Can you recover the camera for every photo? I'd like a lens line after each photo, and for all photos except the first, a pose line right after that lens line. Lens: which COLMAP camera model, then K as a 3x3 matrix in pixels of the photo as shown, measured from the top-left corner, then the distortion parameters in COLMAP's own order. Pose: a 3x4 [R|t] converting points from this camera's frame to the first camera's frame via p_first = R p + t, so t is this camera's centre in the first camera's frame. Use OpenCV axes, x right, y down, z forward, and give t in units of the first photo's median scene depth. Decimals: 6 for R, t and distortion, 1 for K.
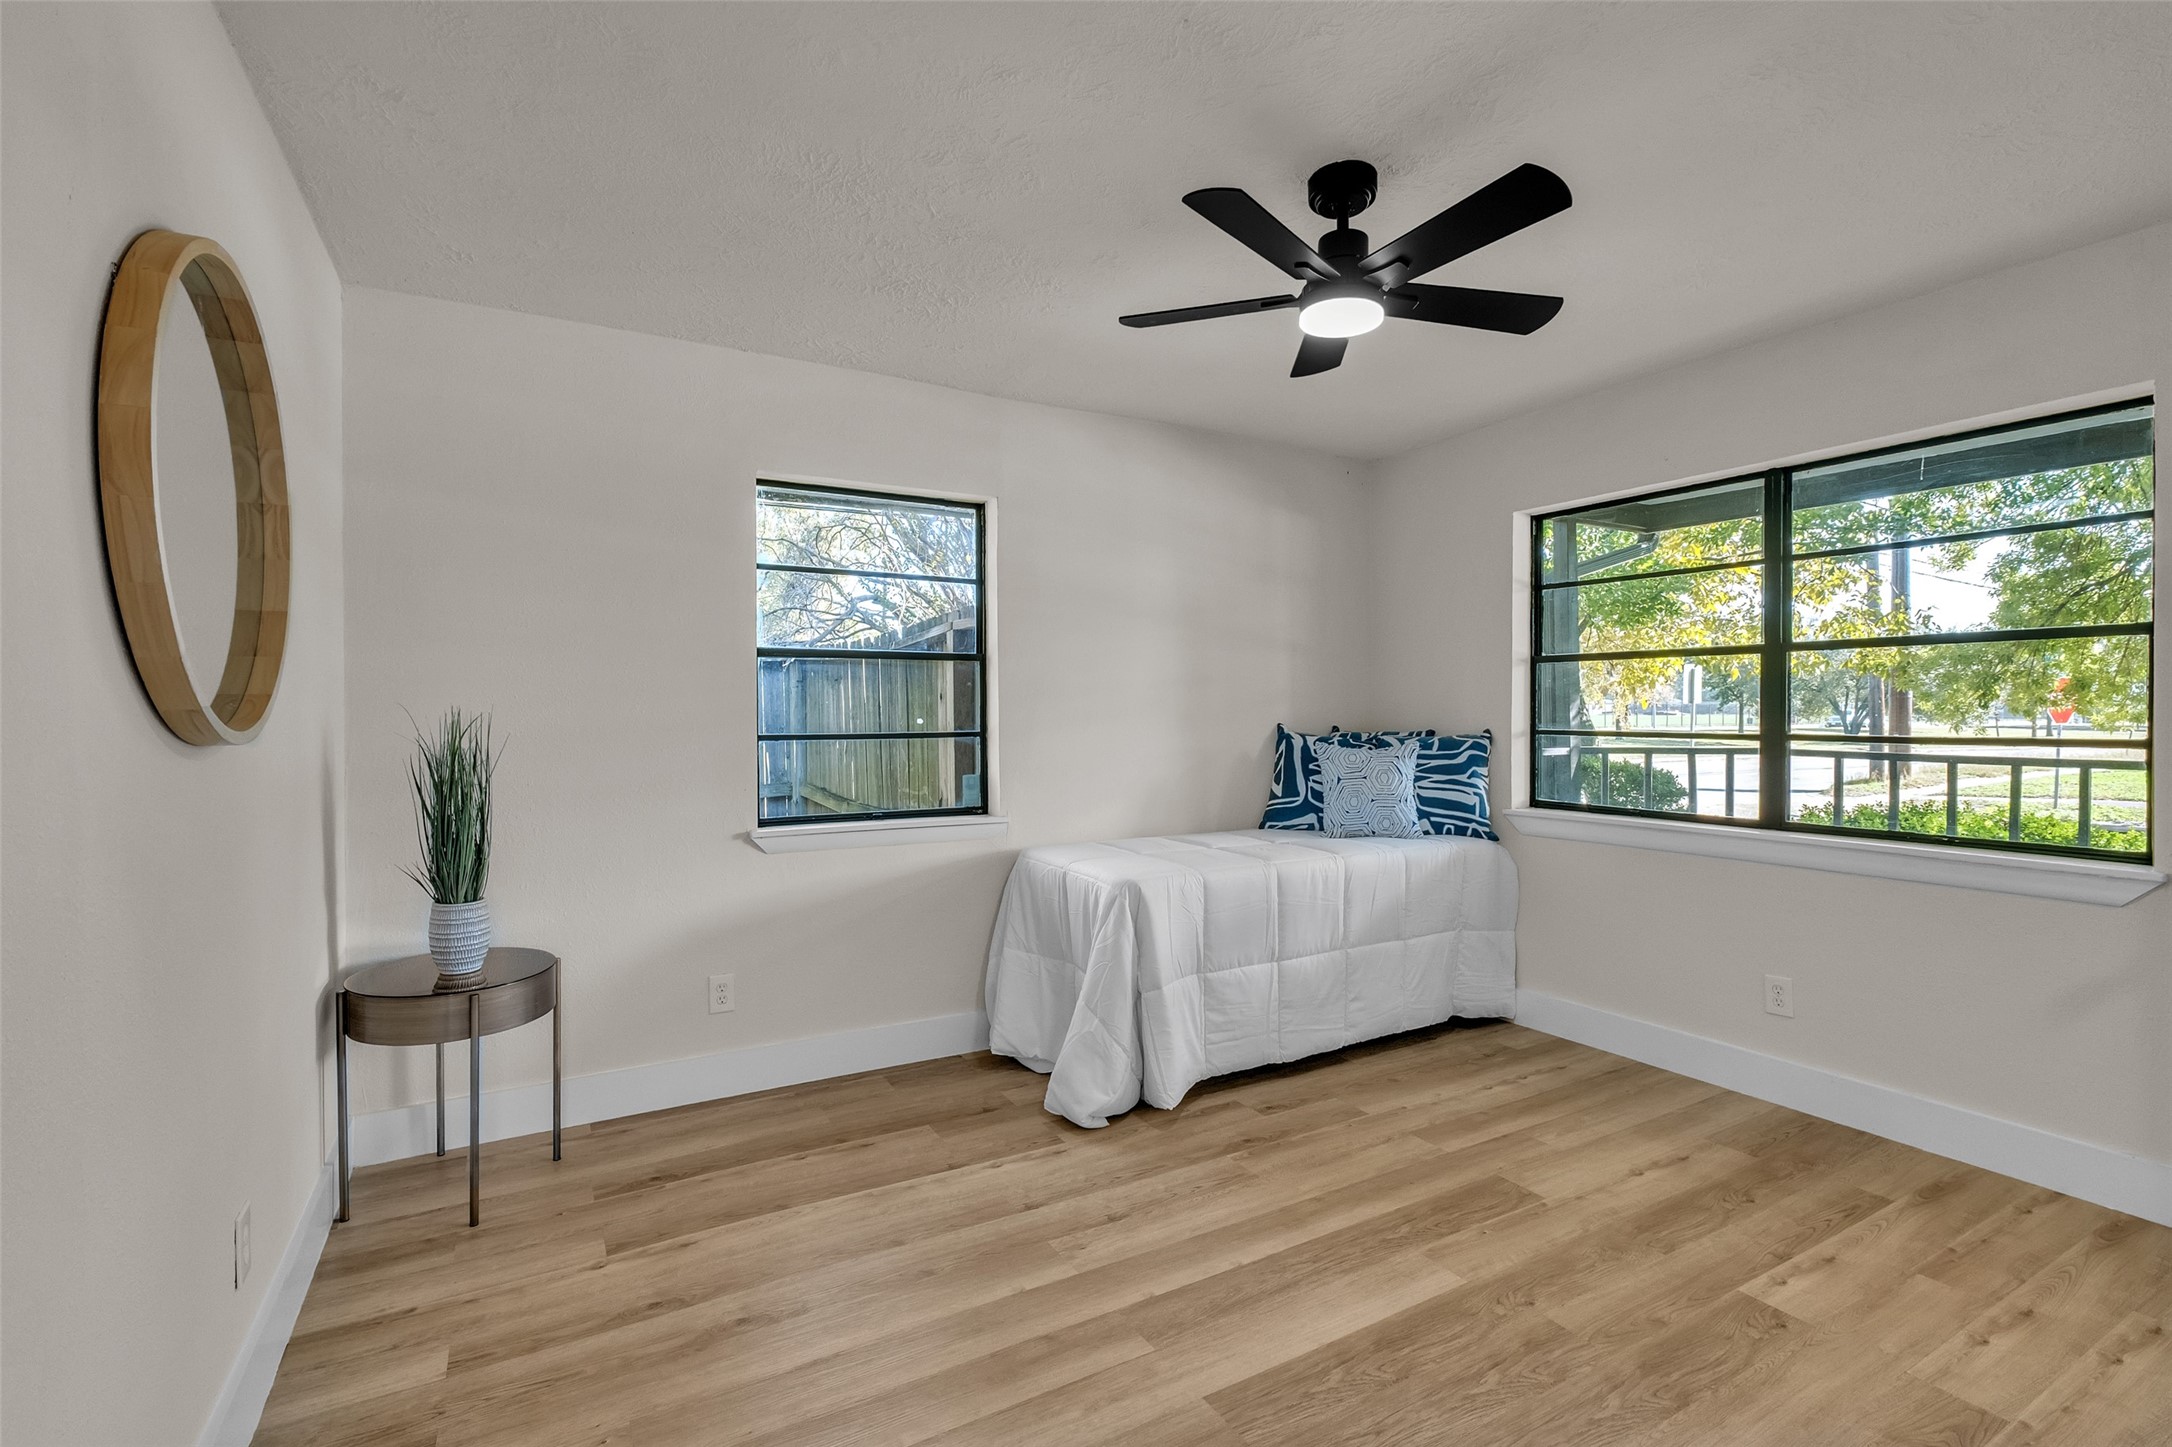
lens RADIAL K [[974.5, 0, 1078.4], [0, 974.5, 727.1], [0, 0, 1]] dist [-0.010677, 0.000318]
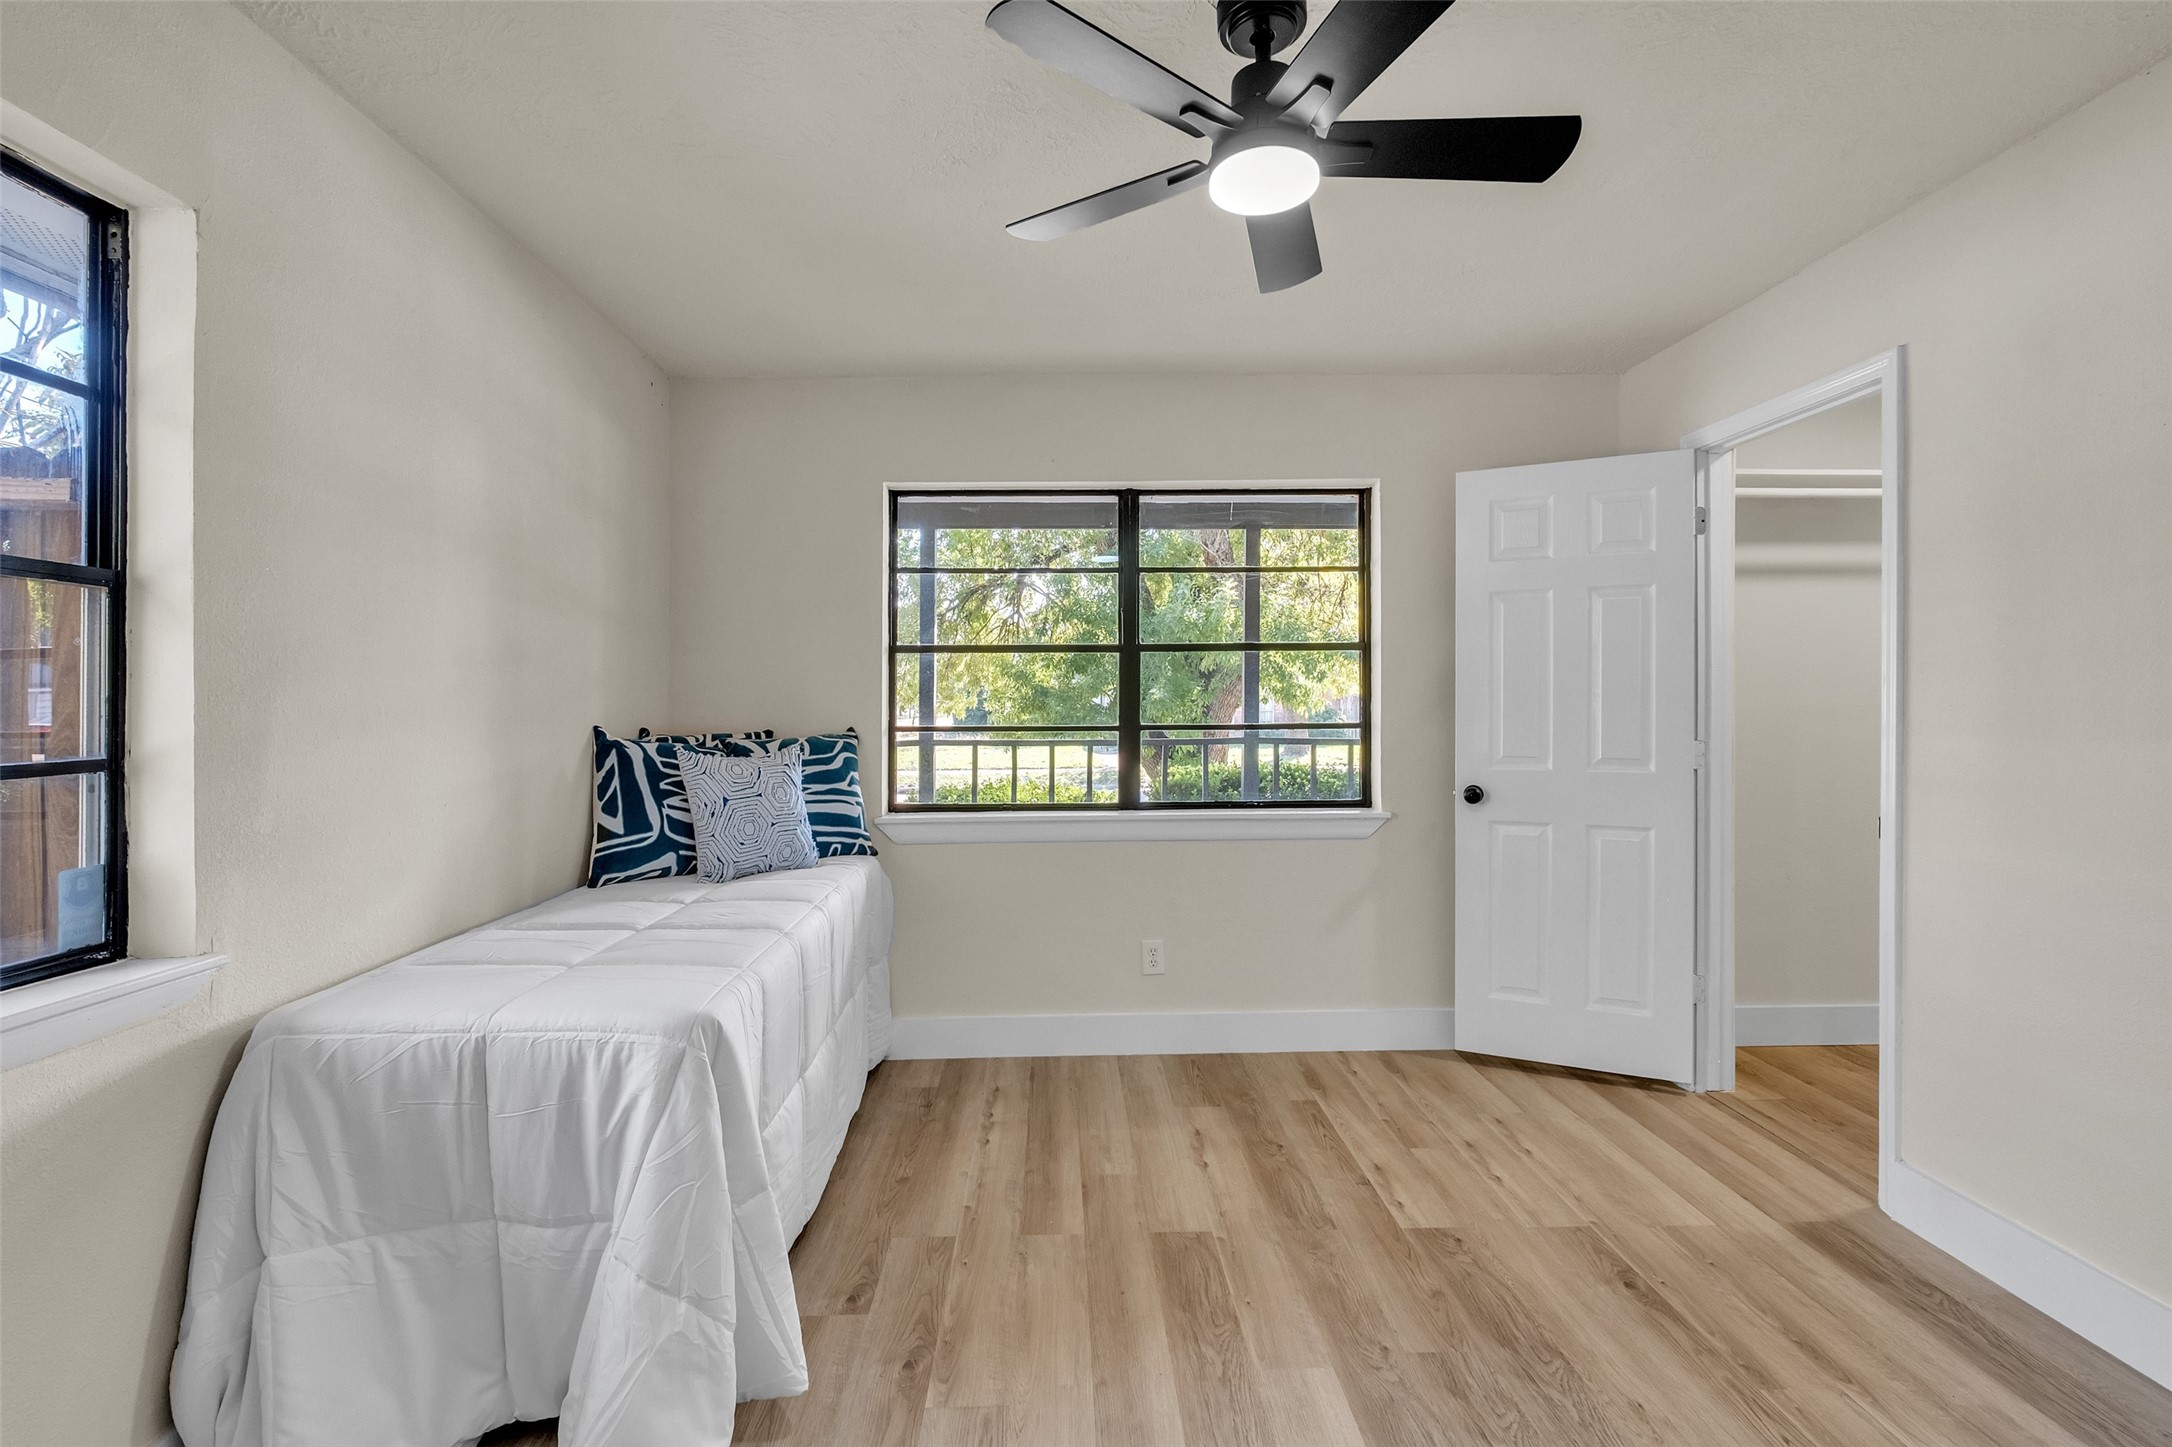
lens RADIAL K [[974.5, 0, 1084.6], [0, 974.5, 702.7], [0, 0, 1]] dist [-0.010677, 0.000318]
pose [[0.476272, -0.000340, 0.879298, -0.258554], [0.021982, 0.999692, -0.011519, -0.005519], [-0.879023, 0.024815, 0.476133, 0.438133]]
